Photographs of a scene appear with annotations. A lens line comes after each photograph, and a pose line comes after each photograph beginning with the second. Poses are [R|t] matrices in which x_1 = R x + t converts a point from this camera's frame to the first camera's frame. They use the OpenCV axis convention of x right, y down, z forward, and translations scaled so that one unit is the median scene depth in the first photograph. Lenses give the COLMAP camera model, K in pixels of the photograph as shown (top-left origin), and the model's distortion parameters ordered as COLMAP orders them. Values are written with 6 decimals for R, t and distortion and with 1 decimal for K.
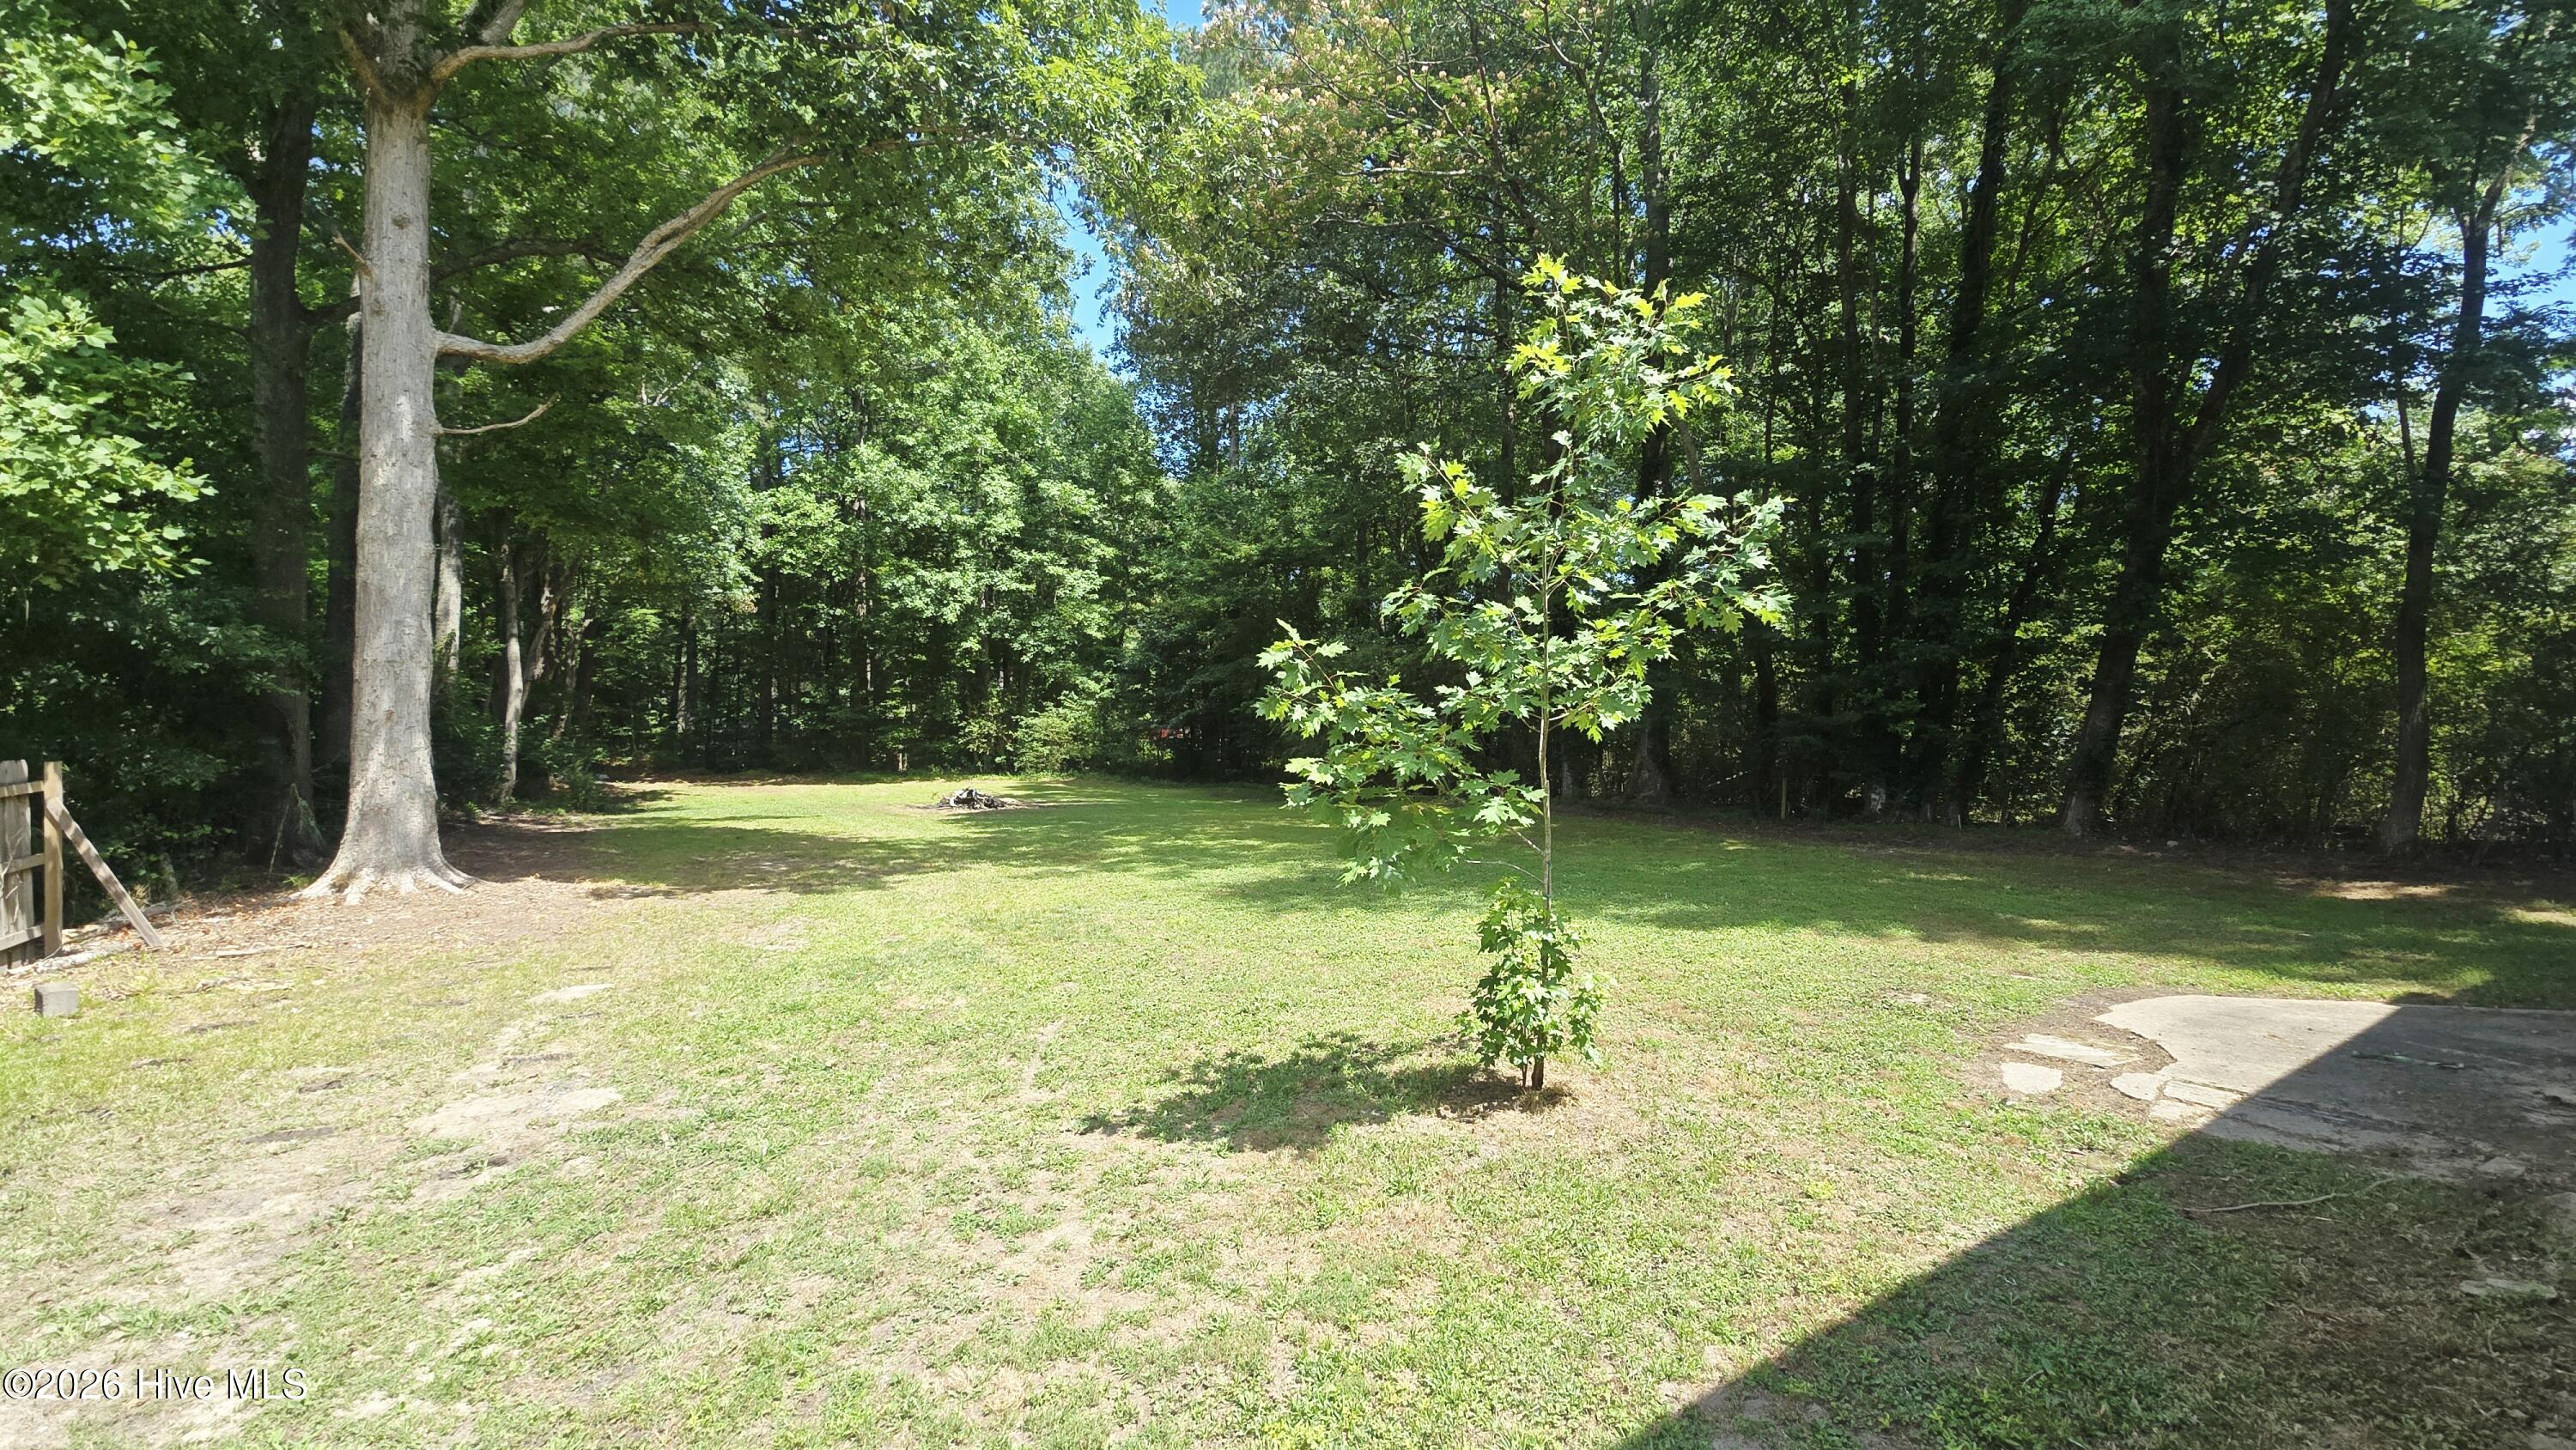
lens RADIAL K [[1044.2, 0, 1288.0], [0, 1044.2, 725.0], [0, 0, 1]] dist [-0.012346, -0.000253]
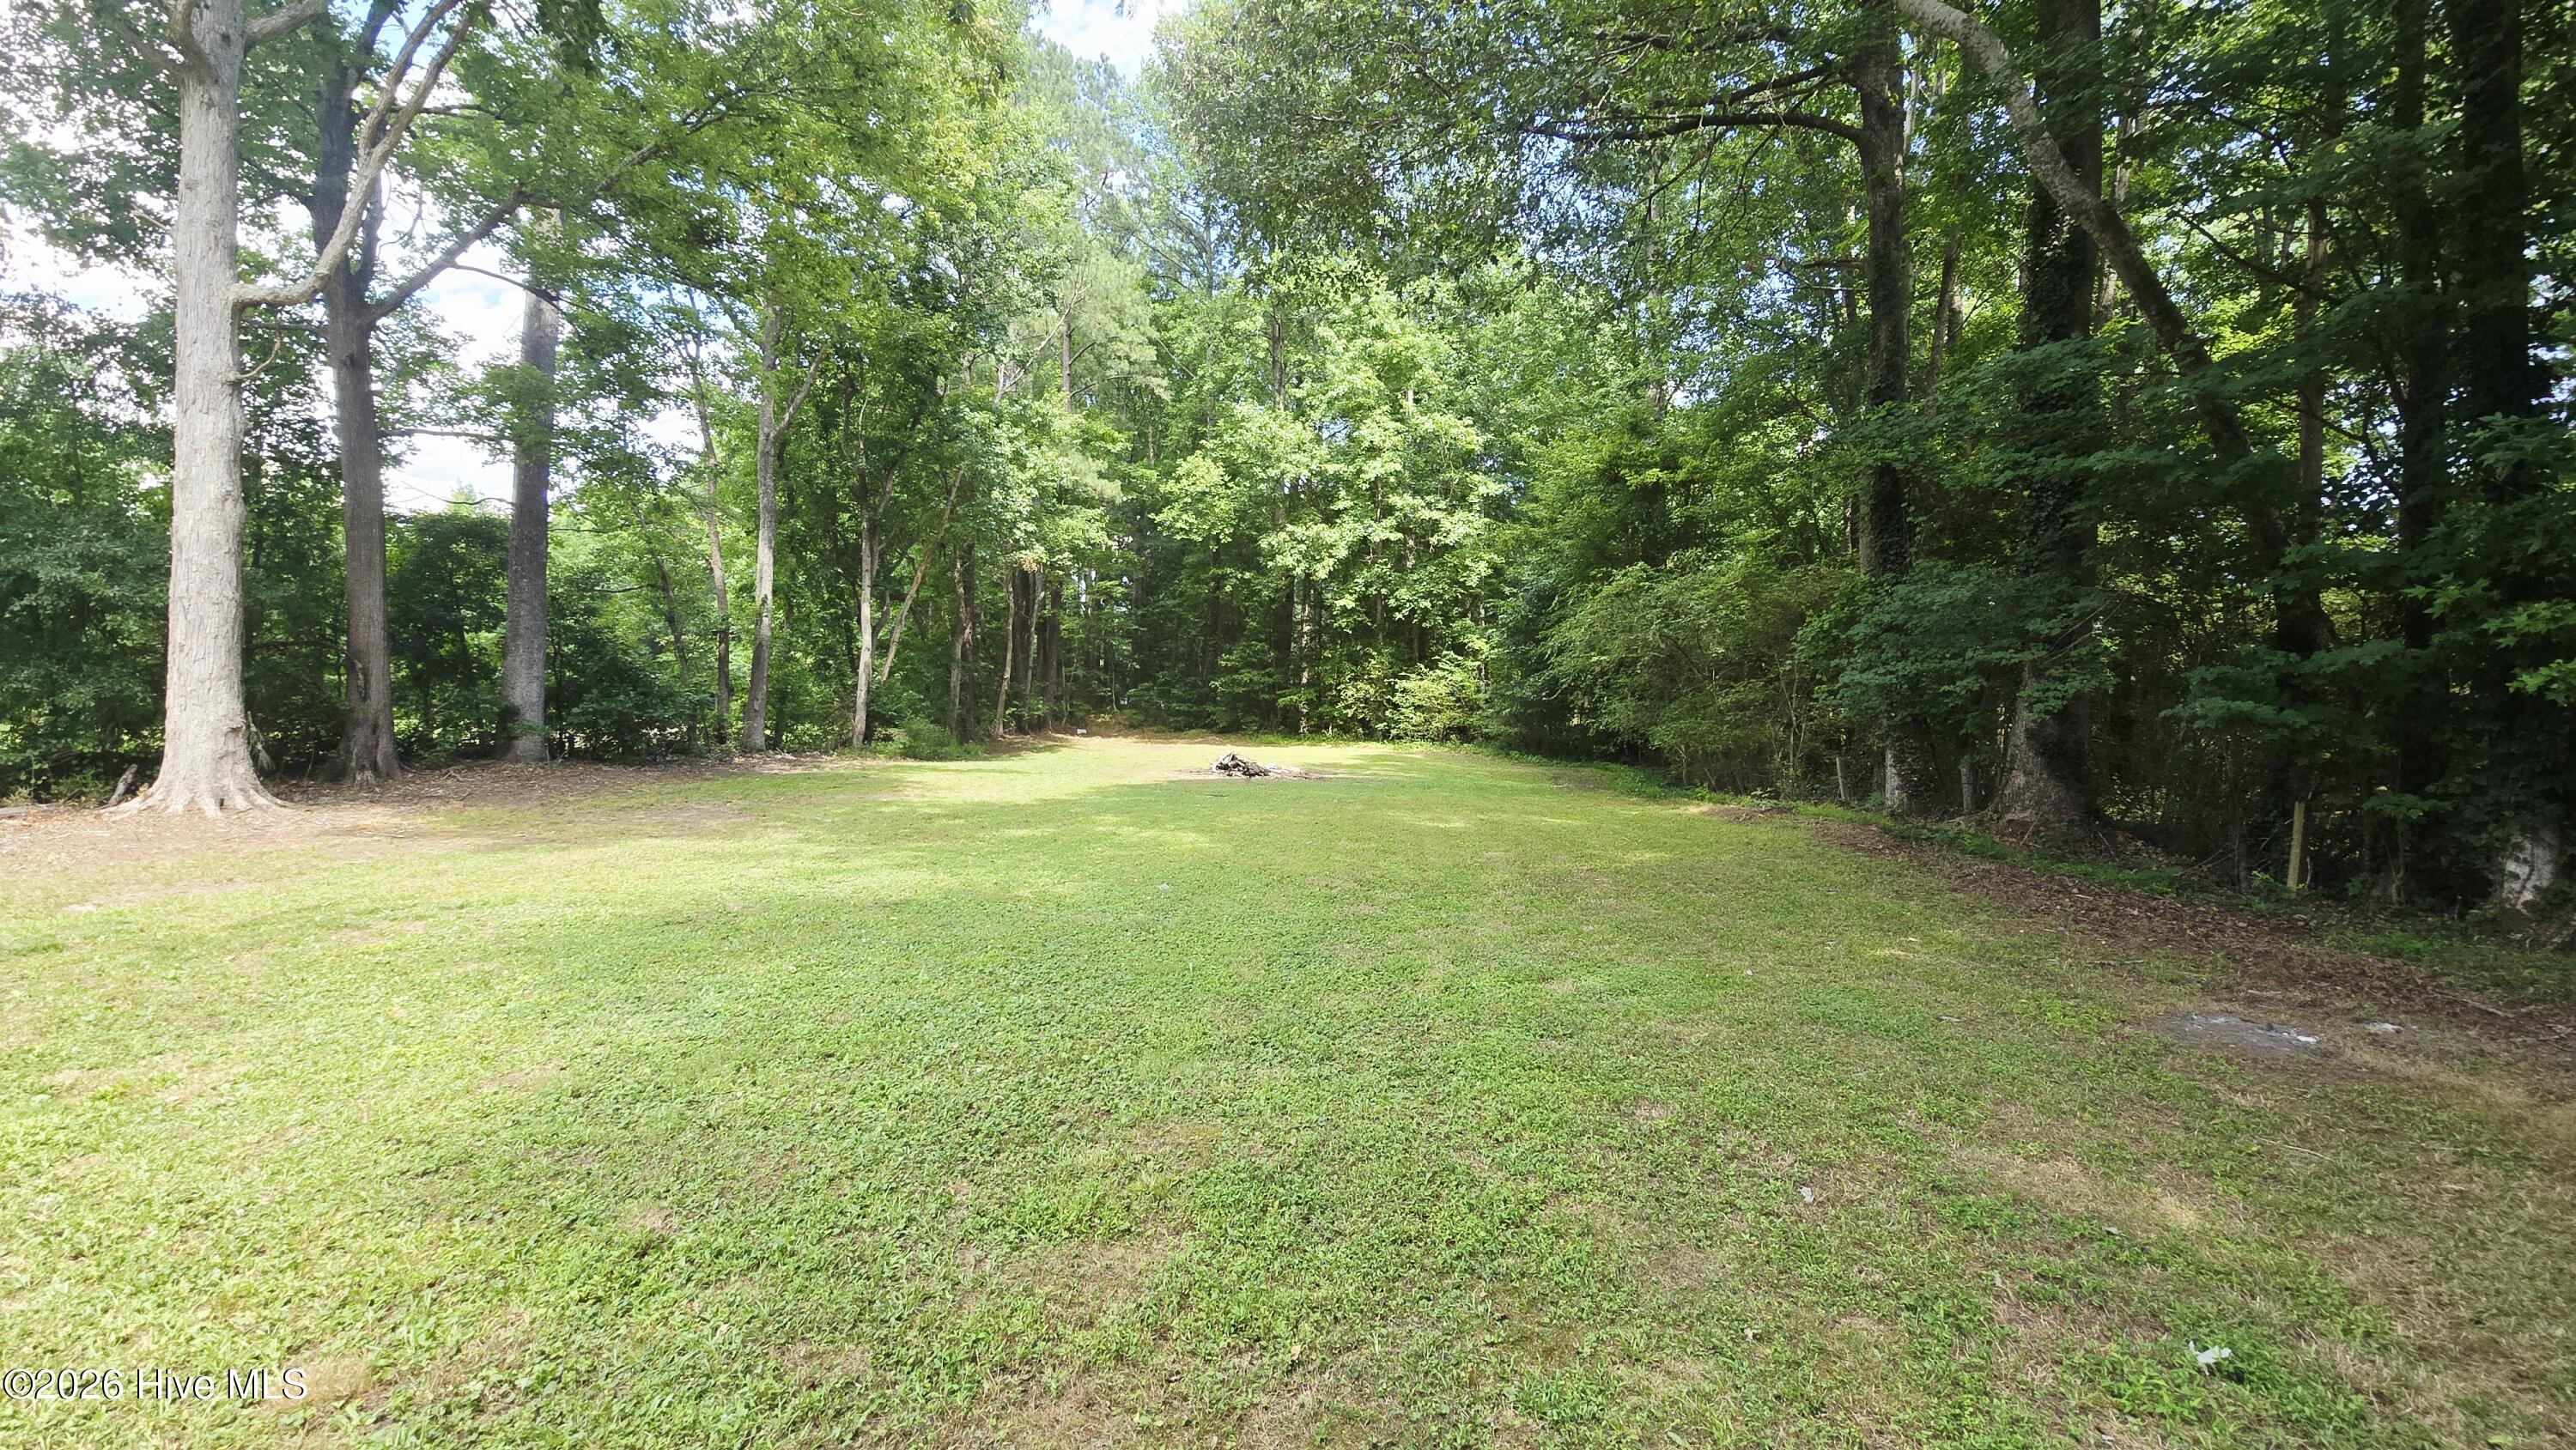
lens RADIAL K [[1044.2, 0, 1288.0], [0, 1044.2, 725.0], [0, 0, 1]] dist [-0.012346, -0.000253]
pose [[0.835635, 0.025353, -0.548699, 0.167435], [-0.010584, 0.999492, 0.030063, 0.005286], [0.549183, -0.019314, 0.835479, 0.185742]]
